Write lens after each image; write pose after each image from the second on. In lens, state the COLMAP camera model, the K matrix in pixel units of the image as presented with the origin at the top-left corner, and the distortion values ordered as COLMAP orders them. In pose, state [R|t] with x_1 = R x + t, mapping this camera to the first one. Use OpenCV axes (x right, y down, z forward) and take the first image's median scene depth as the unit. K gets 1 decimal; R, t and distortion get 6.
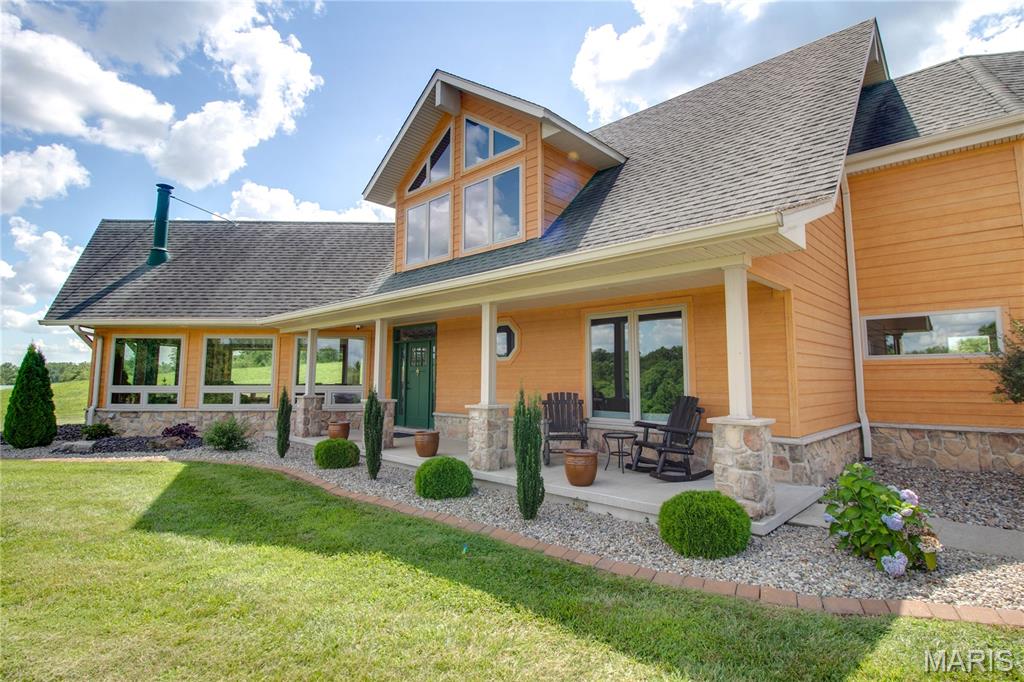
lens RADIAL K [[508.3, 0, 504.5], [0, 508.3, 322.5], [0, 0, 1]] dist [-0.001309, -0.000742]
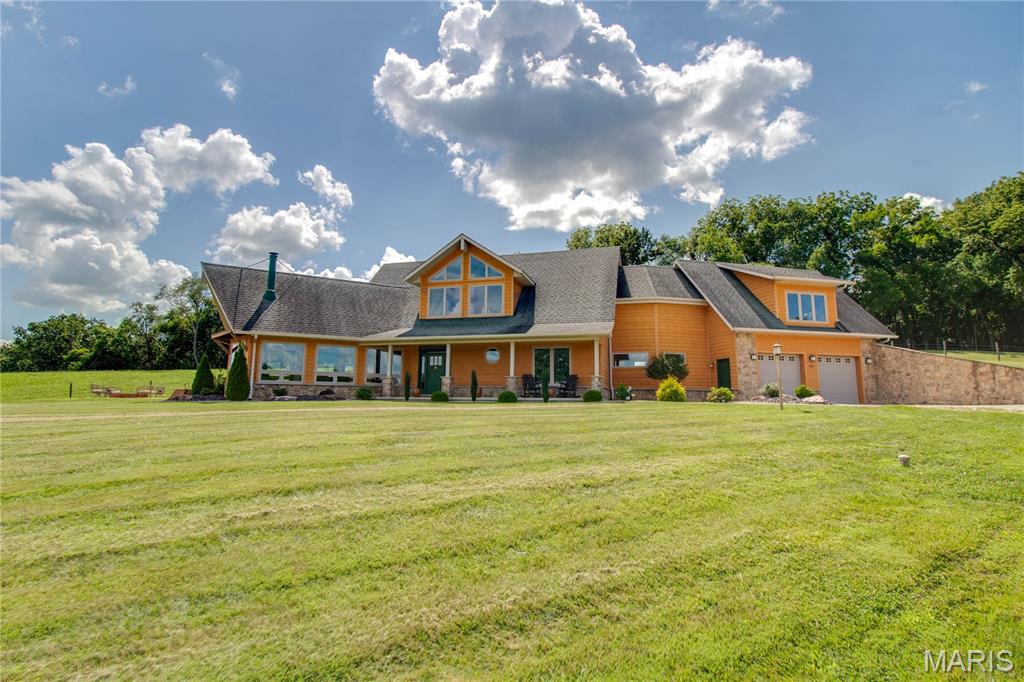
lens RADIAL K [[534.2, 0, 512.5], [0, 534.2, 324.2], [0, 0, 1]] dist [0.000074, -0.007972]
pose [[0.883966, 0.077096, 0.461151, -0.931864], [-0.059763, 0.996852, -0.052098, 0.012302], [-0.463716, 0.018493, 0.885791, -1.112237]]
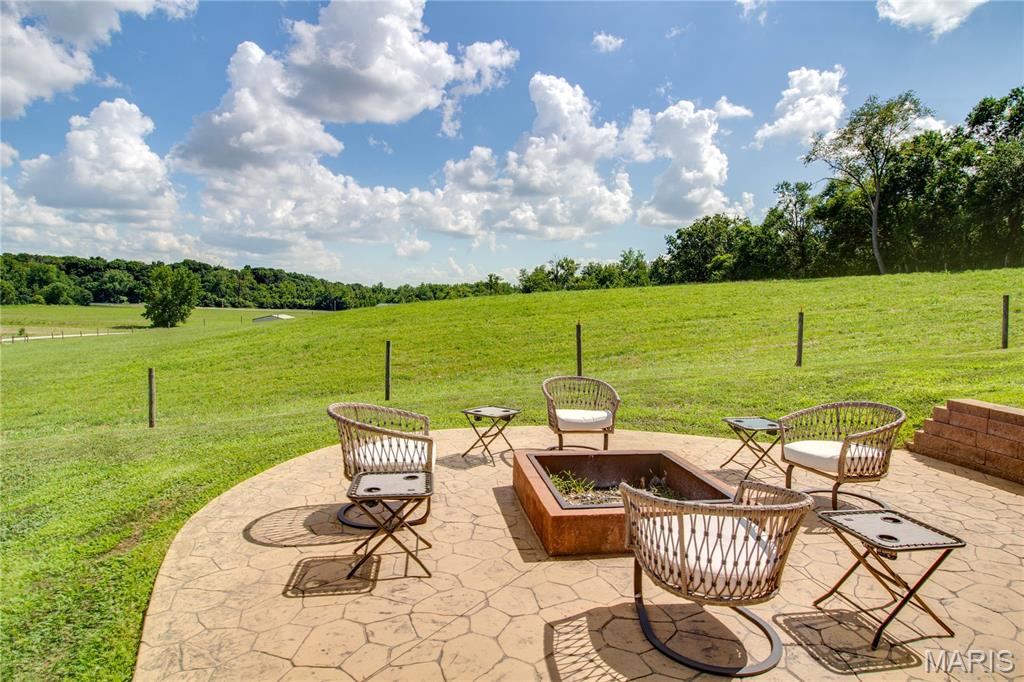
lens RADIAL K [[557.9, 0, 524.4], [0, 557.9, 325.2], [0, 0, 1]] dist [-0.000788, -0.008351]
pose [[0.837830, 0.048809, -0.543744, -1.262666], [0.030813, 0.990180, 0.136360, 0.211135], [0.545060, -0.131001, 0.828099, 2.073004]]
